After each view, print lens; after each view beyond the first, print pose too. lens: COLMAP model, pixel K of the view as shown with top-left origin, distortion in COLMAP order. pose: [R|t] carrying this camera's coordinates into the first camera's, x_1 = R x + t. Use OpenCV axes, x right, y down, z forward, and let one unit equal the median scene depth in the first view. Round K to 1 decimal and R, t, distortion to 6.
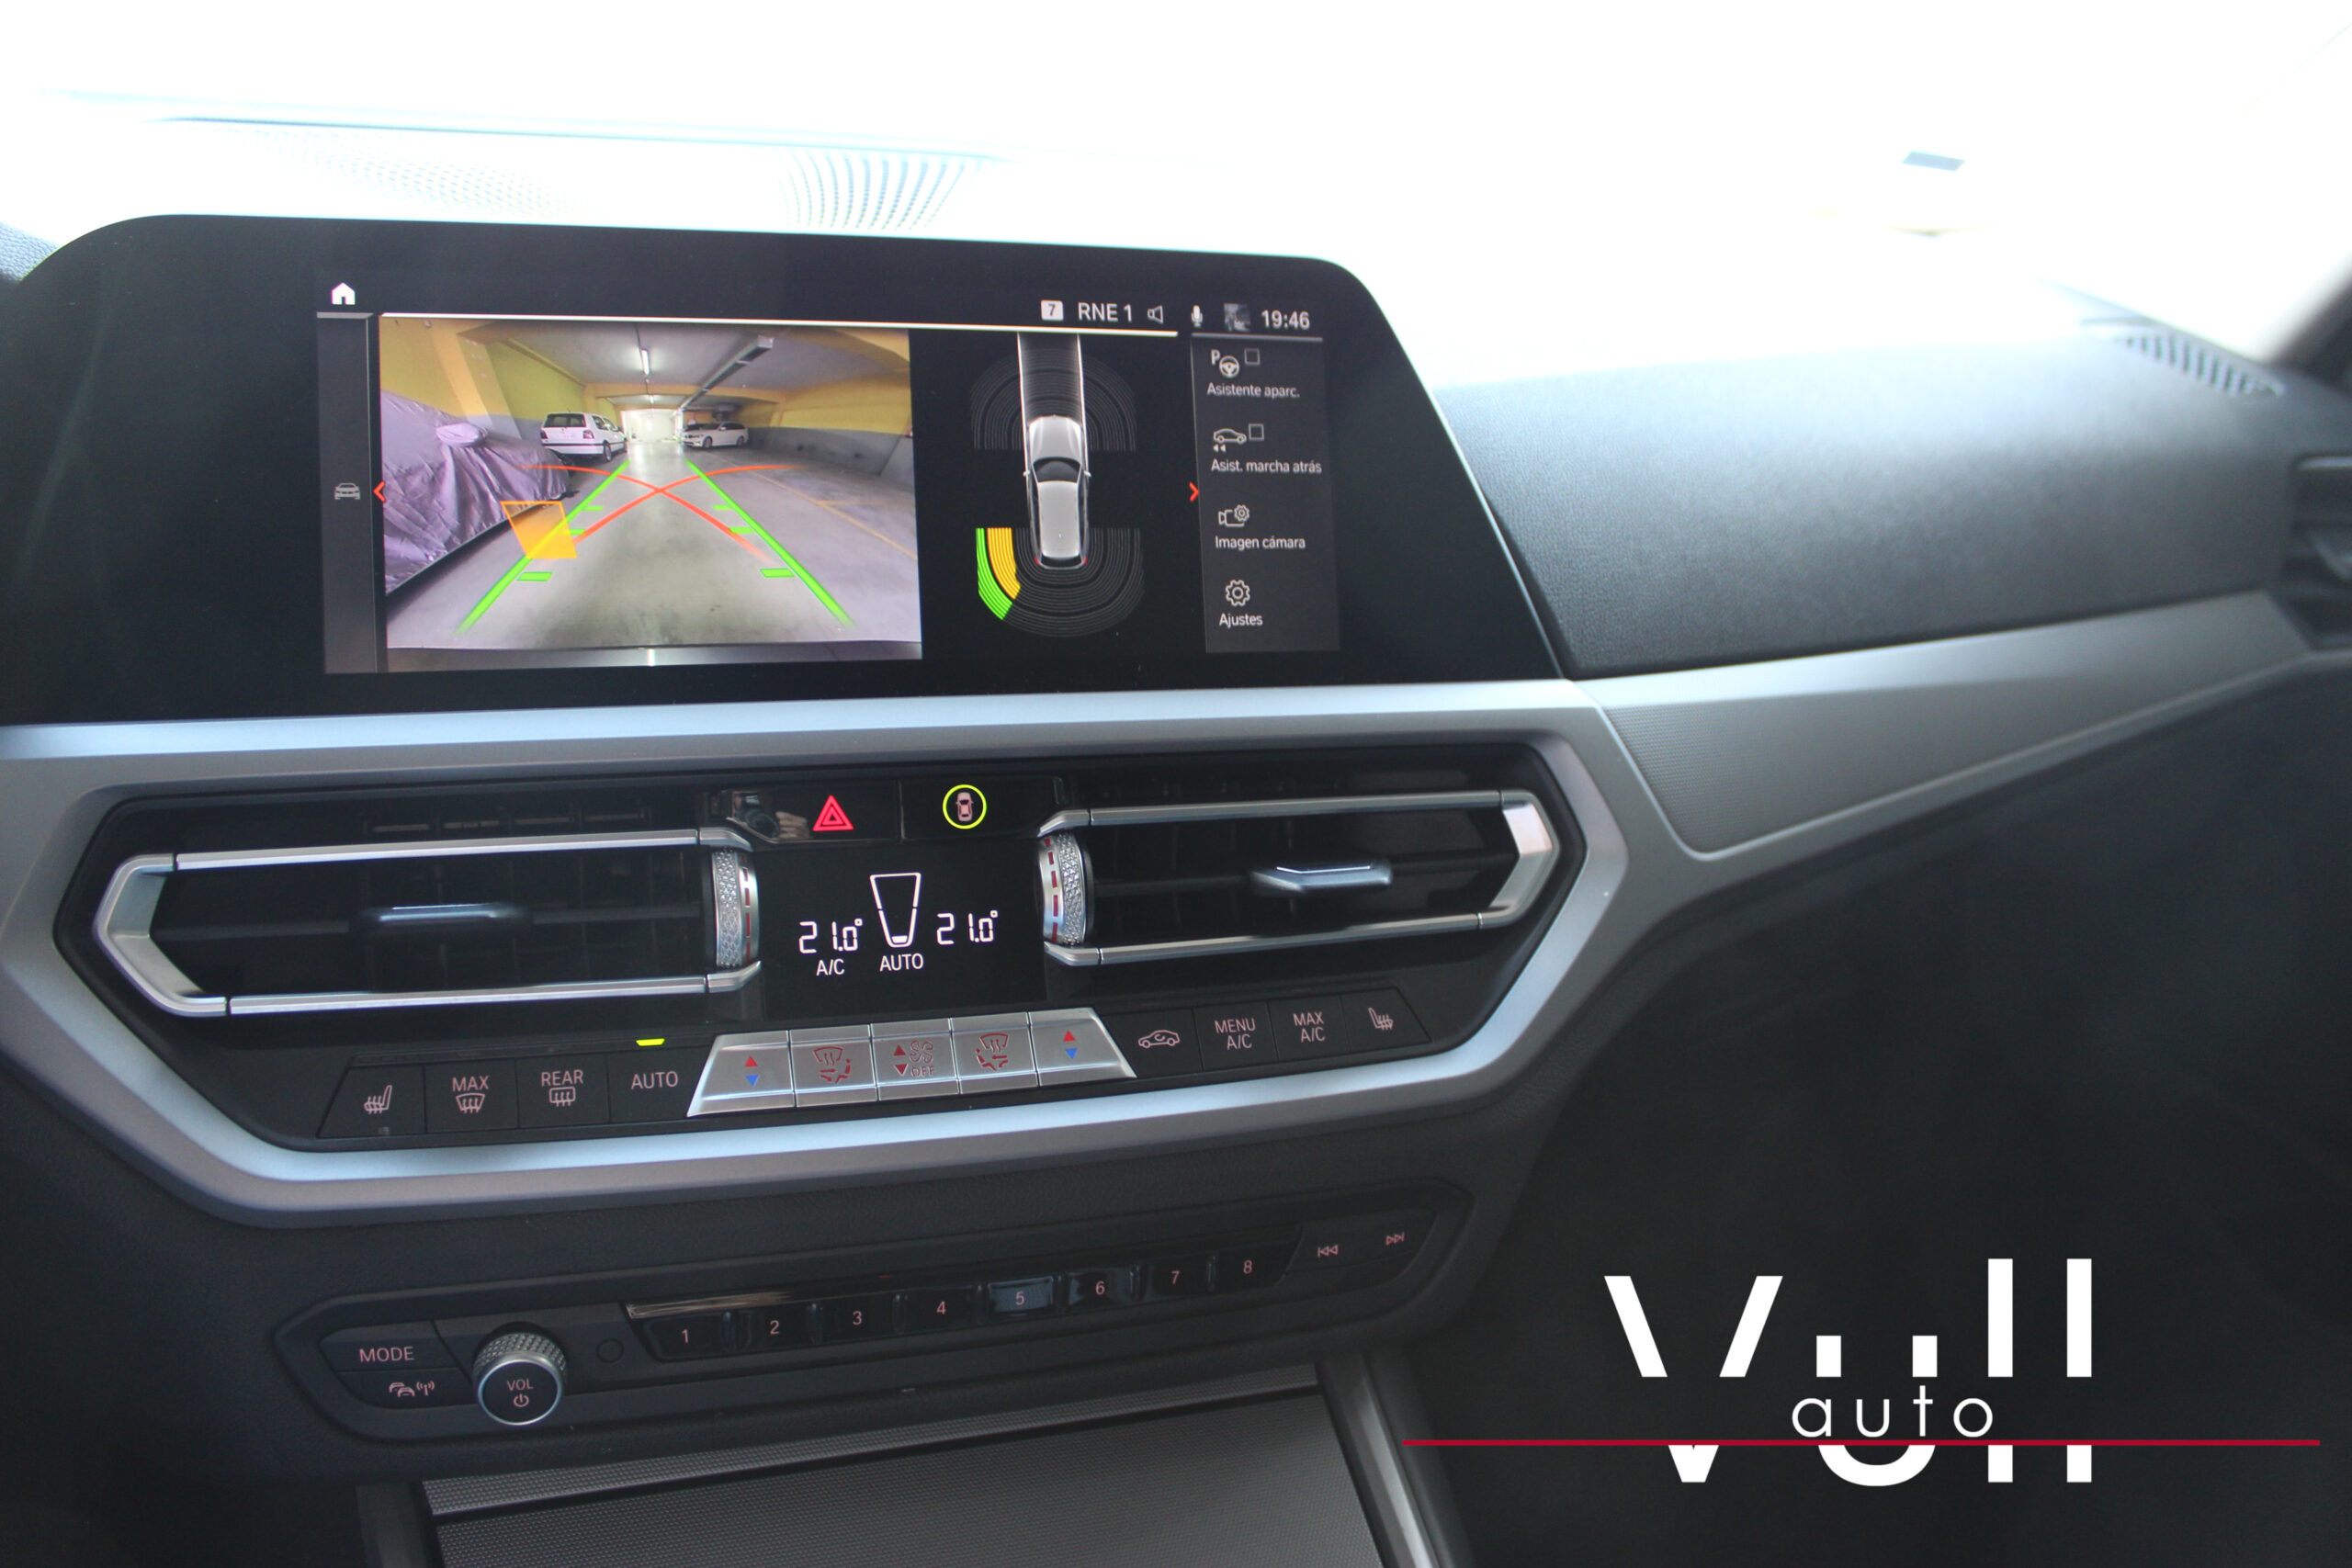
lens RADIAL K [[1950.7, 0, 1176.0], [0, 1950.7, 784.0], [0, 0, 1]] dist [-0.182989, 0.187920]
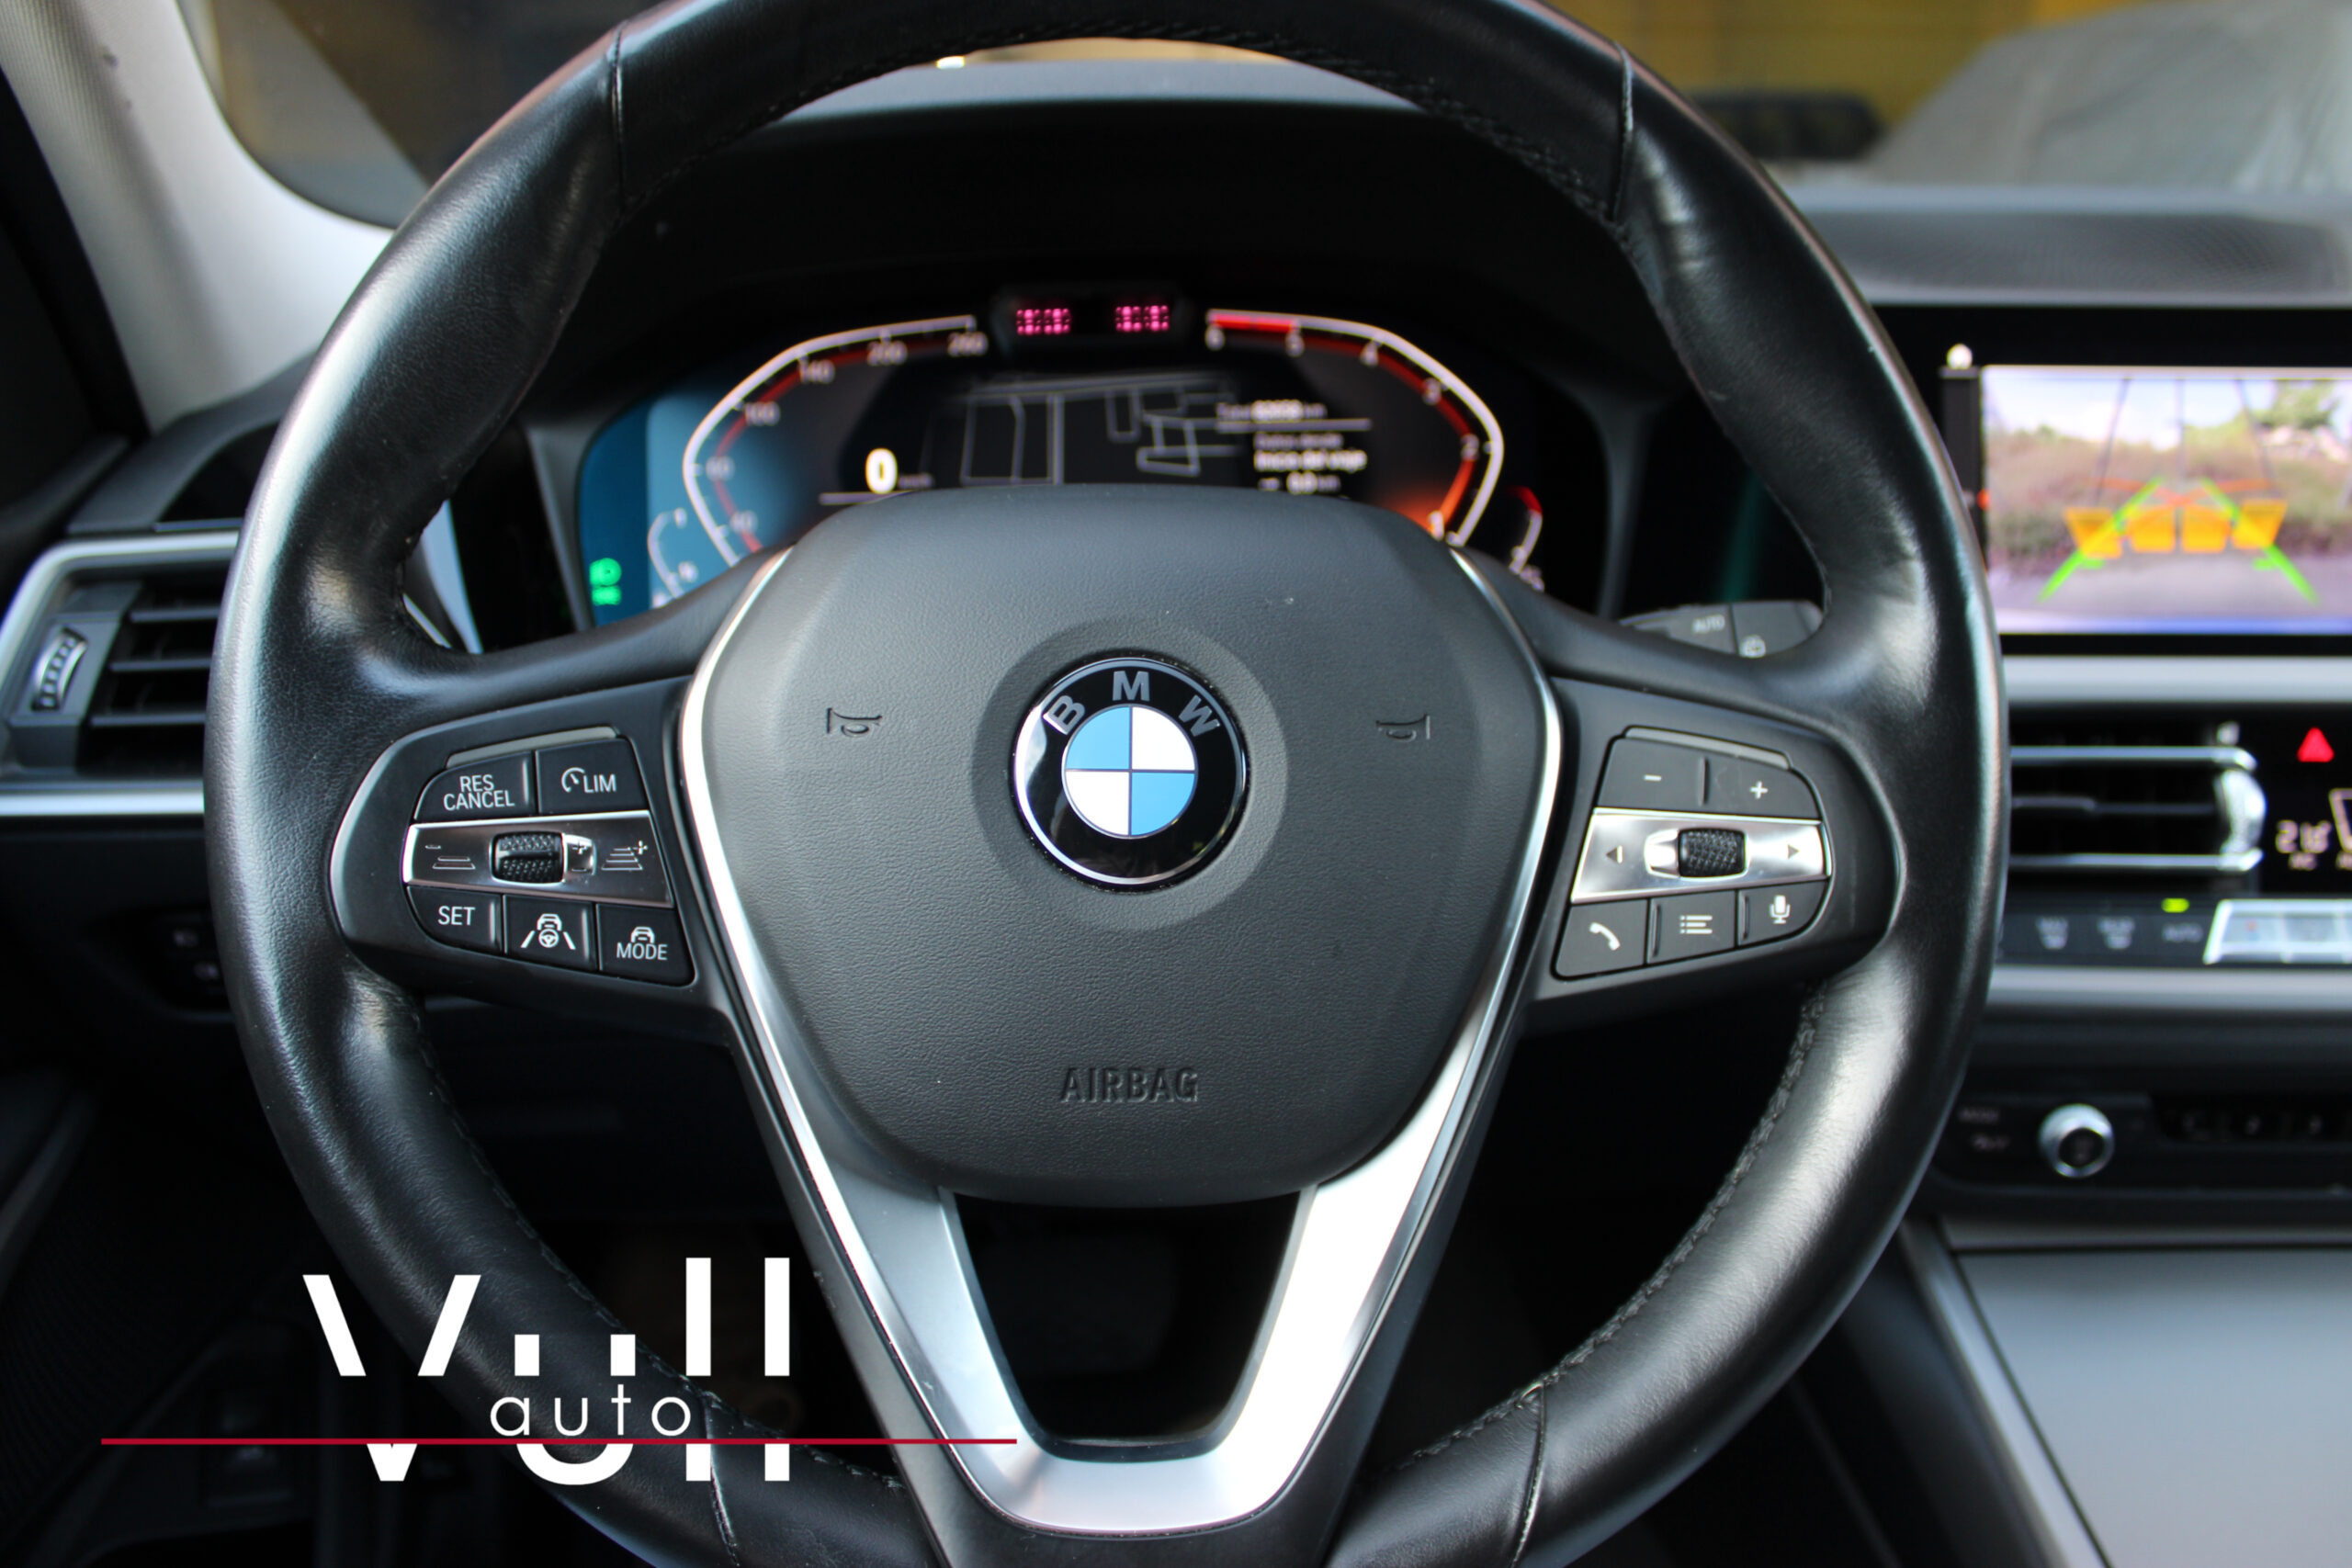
lens RADIAL K [[1976.9, 0, 1176.0], [0, 1976.9, 784.0], [0, 0, 1]] dist [-0.081792, 0.005057]
pose [[0.945993, 0.046530, -0.320832, -0.485385], [-0.048440, 0.998824, 0.002029, 0.076152], [0.320549, 0.013621, 0.947134, -0.500609]]
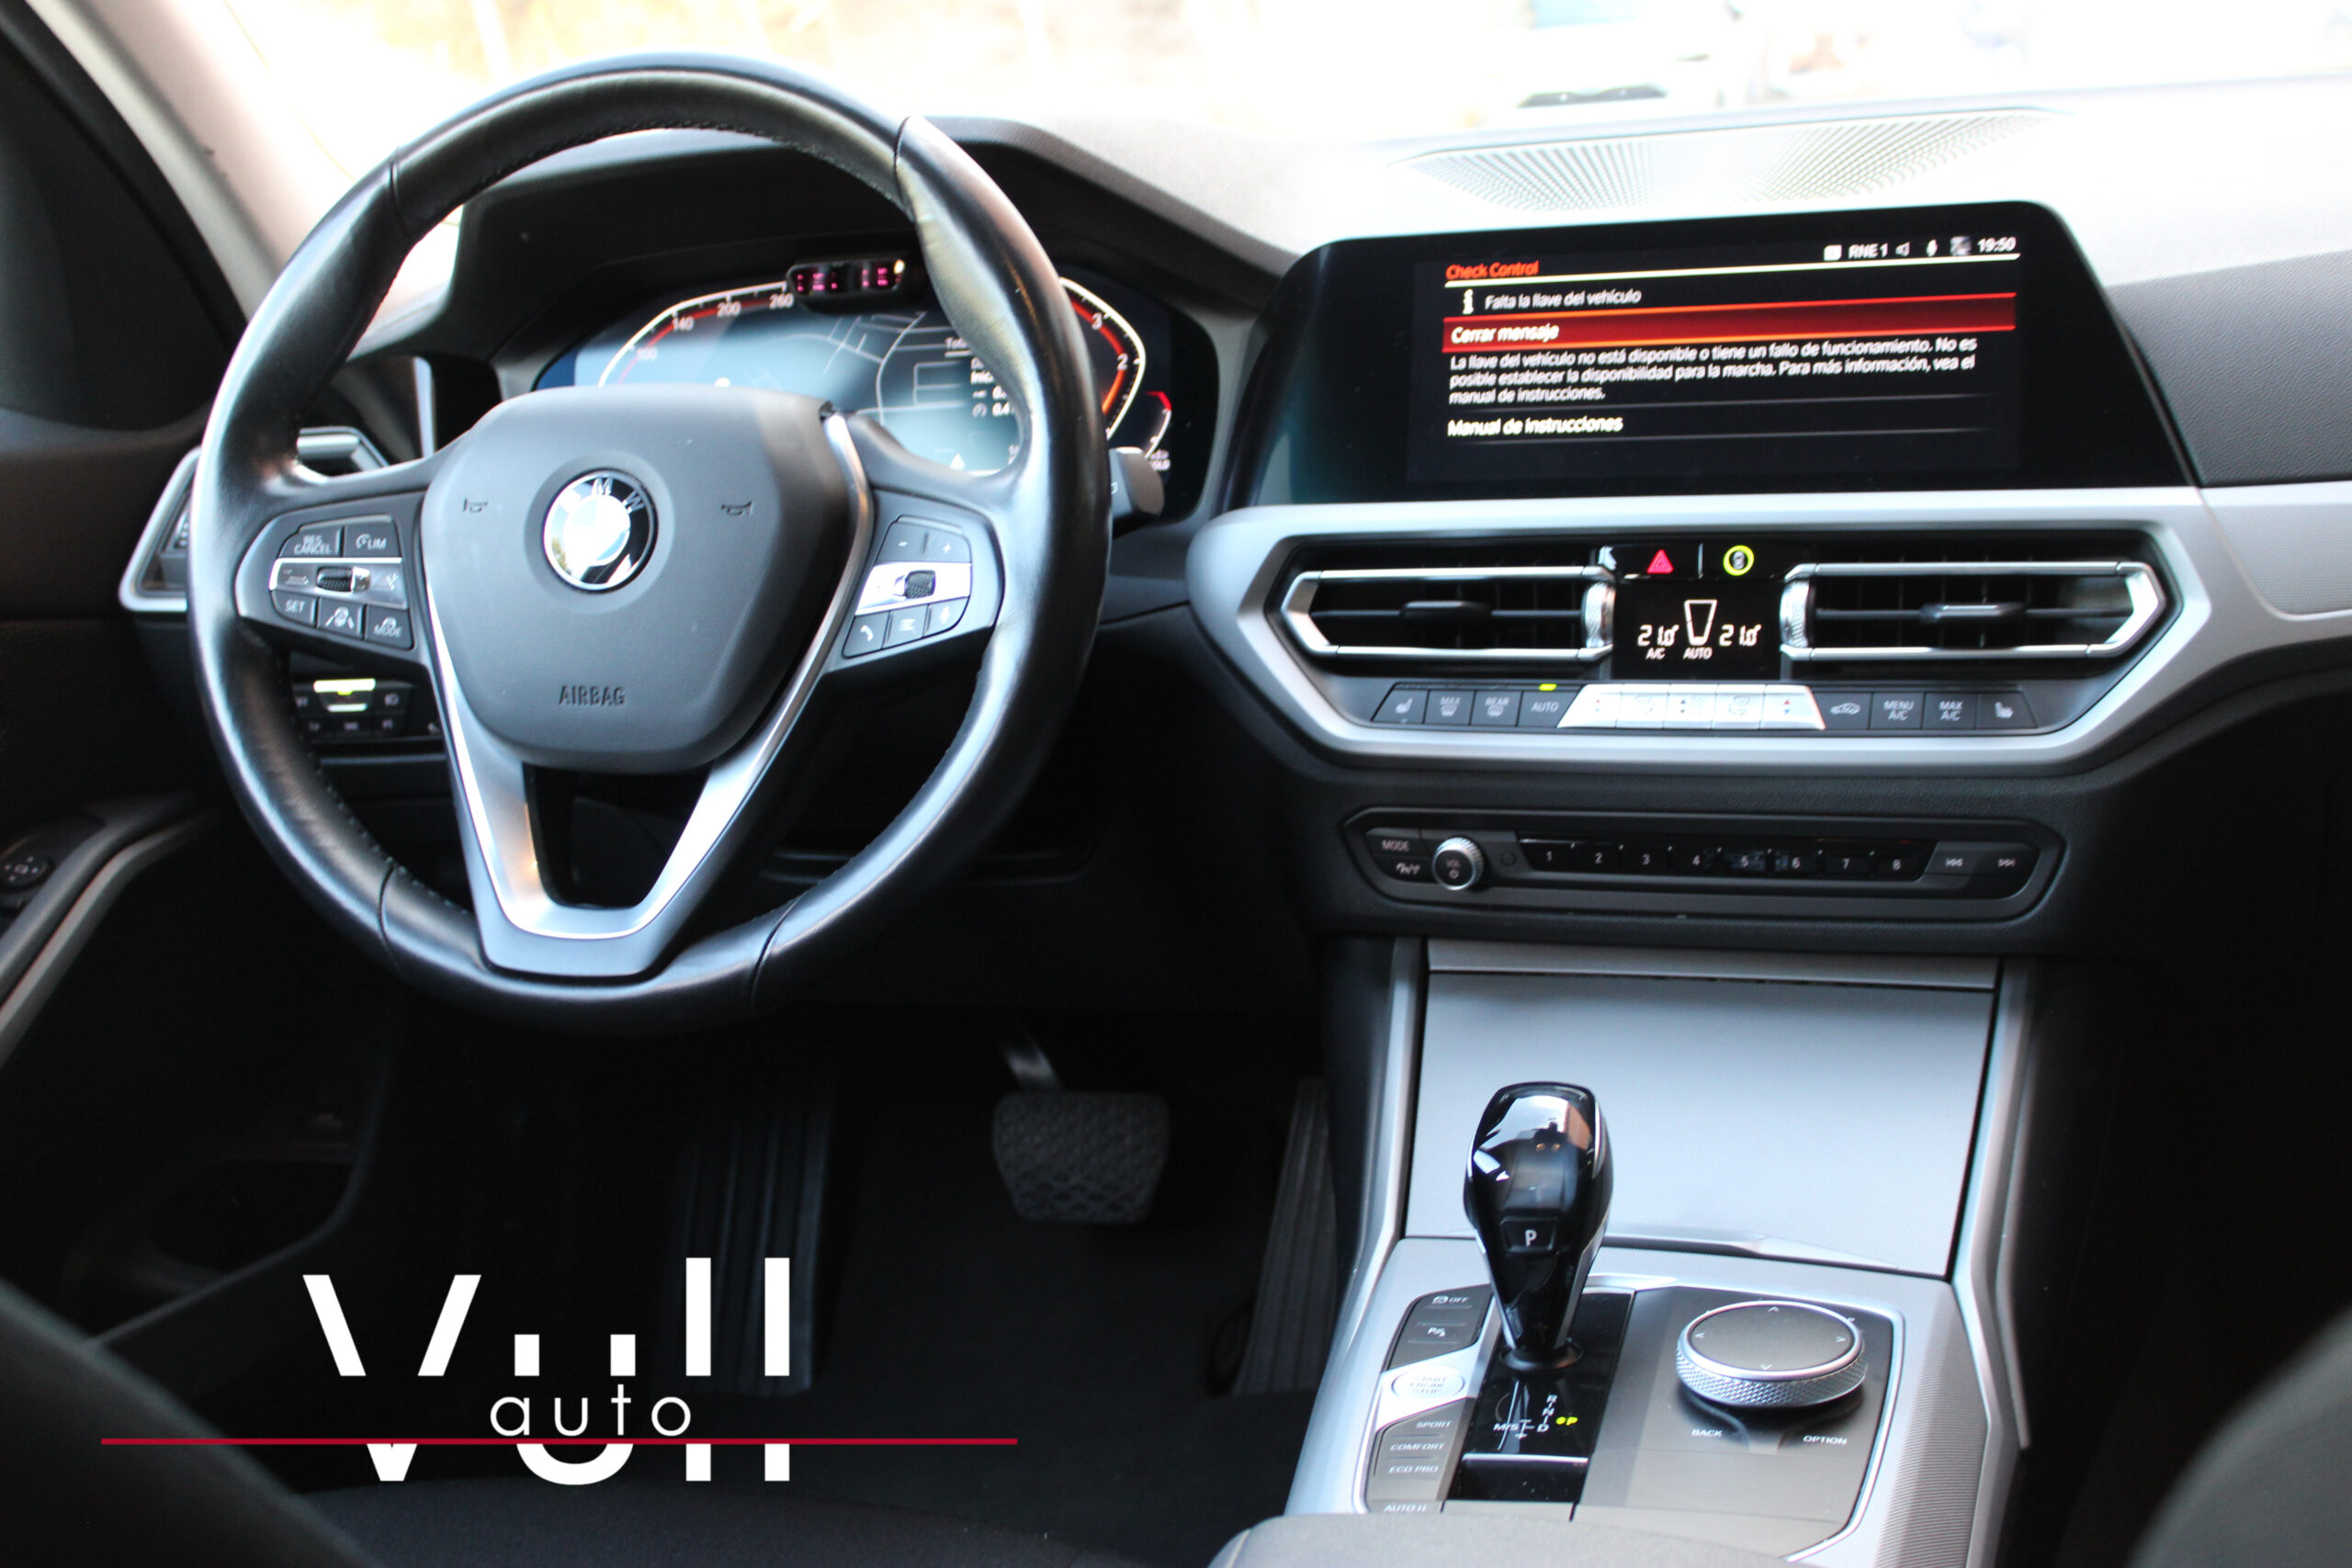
lens RADIAL K [[2797.0, 0, 1176.0], [0, 2797.0, 784.0], [0, 0, 1]] dist [0.135381, -0.045773]
pose [[0.747987, 0.053762, -0.661533, 1.129697], [-0.082971, 0.996469, -0.012832, 0.272166], [0.658507, 0.064486, 0.749807, -1.103691]]
